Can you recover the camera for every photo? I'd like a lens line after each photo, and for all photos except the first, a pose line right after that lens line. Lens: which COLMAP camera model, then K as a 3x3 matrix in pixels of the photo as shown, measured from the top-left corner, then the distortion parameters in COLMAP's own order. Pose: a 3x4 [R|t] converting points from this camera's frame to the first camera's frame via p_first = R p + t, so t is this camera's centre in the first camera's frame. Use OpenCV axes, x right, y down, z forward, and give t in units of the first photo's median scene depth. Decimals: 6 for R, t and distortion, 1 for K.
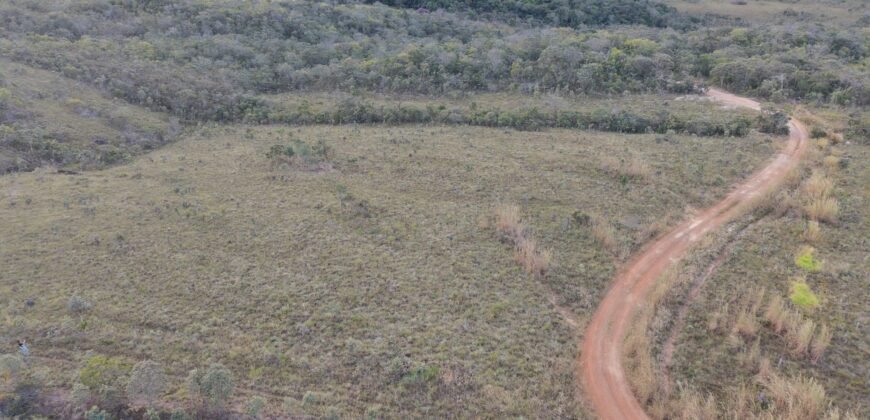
lens RADIAL K [[579.5, 0, 432.3], [0, 579.5, 212.5], [0, 0, 1]] dist [0.041735, -0.050004]
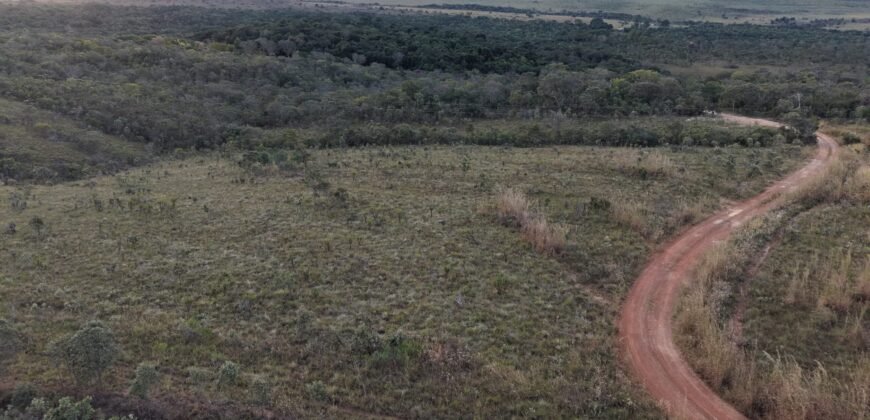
lens RADIAL K [[579.5, 0, 432.3], [0, 579.5, 212.5], [0, 0, 1]] dist [0.041735, -0.050004]
pose [[0.999993, -0.002528, 0.002667, 0.016054], [0.002836, 0.992432, -0.122763, 0.142951], [-0.002336, 0.122770, 0.992432, 0.198823]]
